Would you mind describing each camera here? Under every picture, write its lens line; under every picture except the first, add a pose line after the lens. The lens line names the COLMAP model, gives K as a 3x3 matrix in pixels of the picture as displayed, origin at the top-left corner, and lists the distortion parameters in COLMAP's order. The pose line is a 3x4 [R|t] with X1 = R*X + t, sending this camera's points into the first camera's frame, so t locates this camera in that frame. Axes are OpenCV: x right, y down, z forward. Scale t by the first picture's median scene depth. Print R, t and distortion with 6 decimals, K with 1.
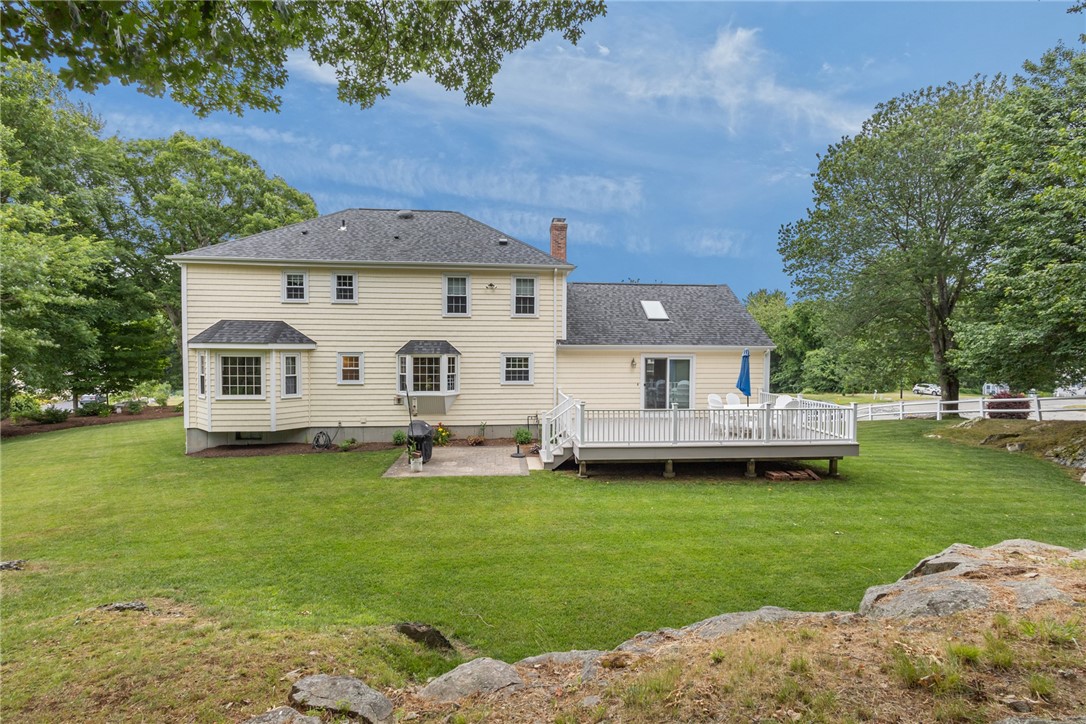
lens RADIAL K [[504.7, 0, 543.0], [0, 504.7, 362.0], [0, 0, 1]] dist [0.000568, 0.000005]
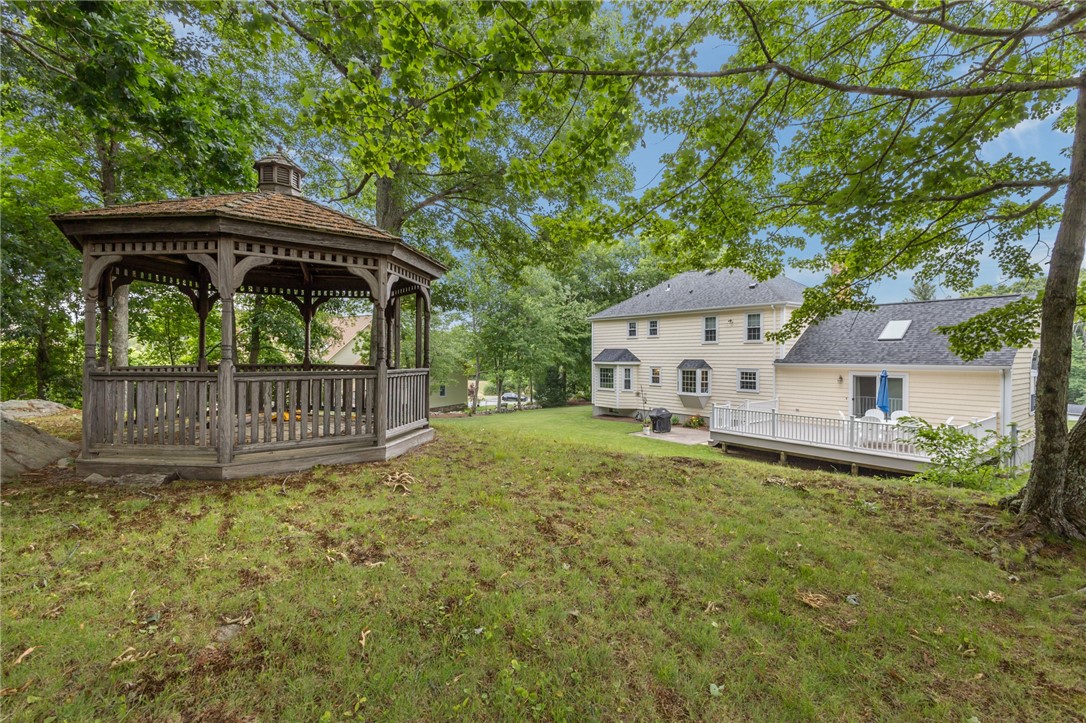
lens RADIAL K [[504.7, 0, 543.0], [0, 504.7, 361.5], [0, 0, 1]] dist [0.000568, 0.000005]
pose [[0.521412, 0.006076, -0.853283, 0.841506], [-0.024423, 0.999671, -0.007806, -0.013781], [0.852956, 0.024910, 0.521389, -0.189256]]
